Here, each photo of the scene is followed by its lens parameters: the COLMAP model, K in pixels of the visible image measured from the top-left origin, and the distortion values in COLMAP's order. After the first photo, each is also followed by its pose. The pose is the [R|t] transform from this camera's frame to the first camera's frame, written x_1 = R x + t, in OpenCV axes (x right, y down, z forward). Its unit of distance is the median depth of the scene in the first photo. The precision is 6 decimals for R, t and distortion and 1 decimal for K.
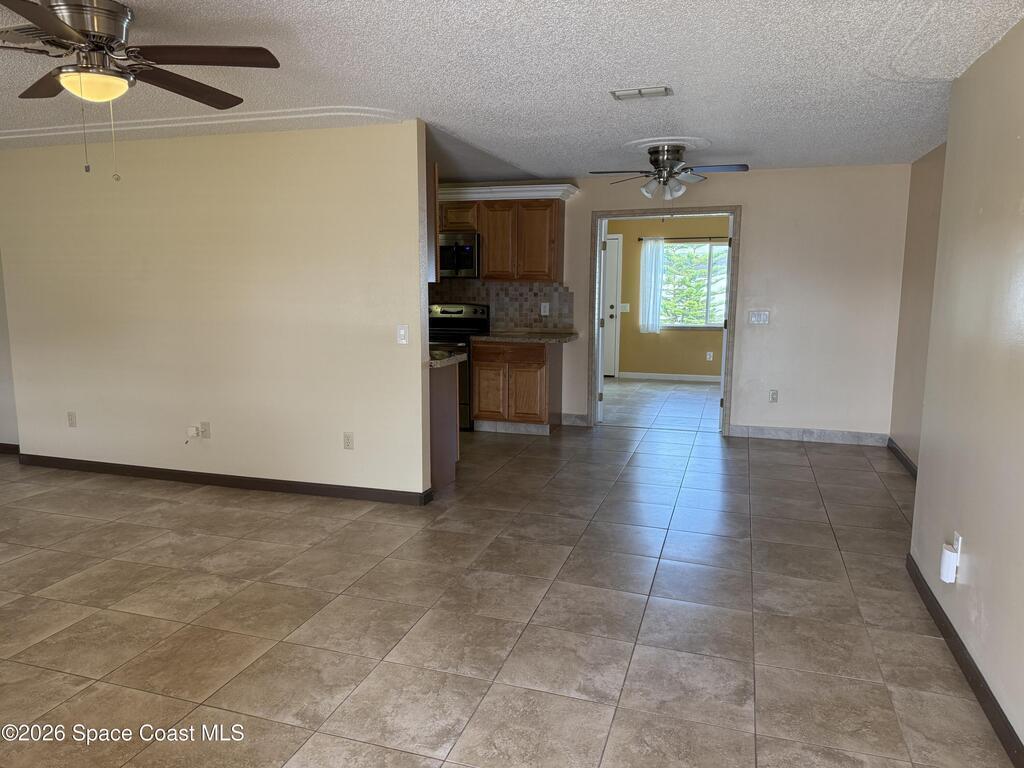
lens RADIAL K [[709.1, 0, 510.8], [0, 709.1, 383.2], [0, 0, 1]] dist [0.001760, -0.013488]
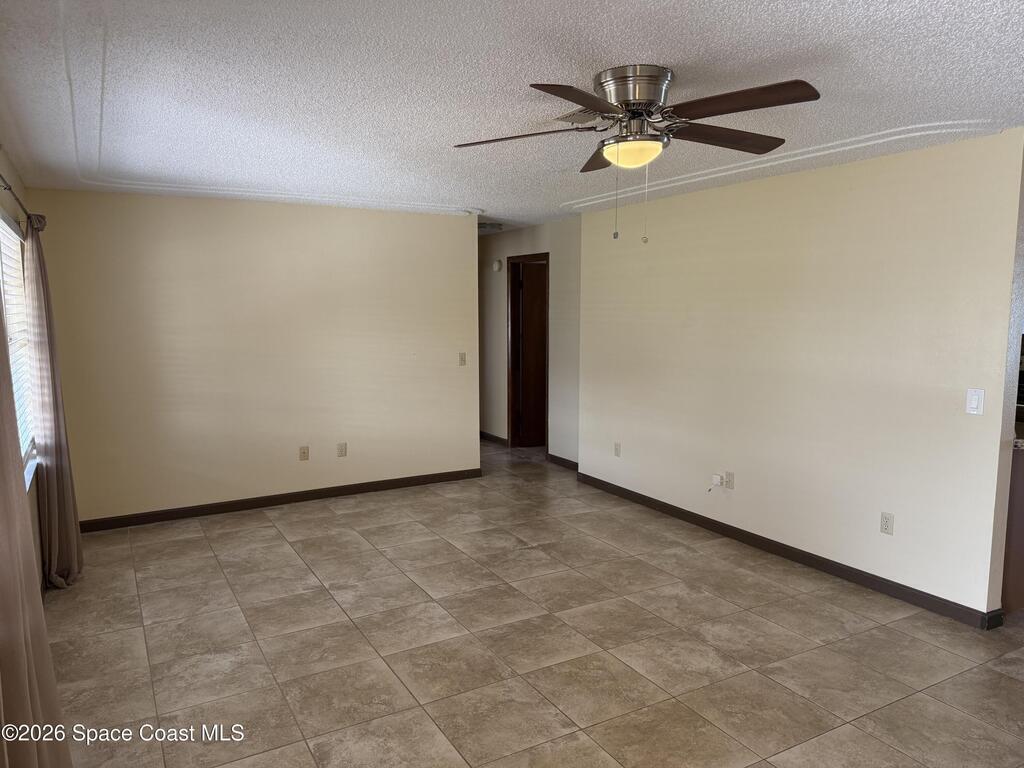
lens RADIAL K [[709.1, 0, 508.3], [0, 709.1, 381.1], [0, 0, 1]] dist [0.001760, -0.013488]
pose [[0.728146, 0.067843, -0.682056, 0.002589], [-0.098969, 0.995068, -0.006678, -0.046288], [0.678239, 0.072365, 0.731269, 0.105563]]
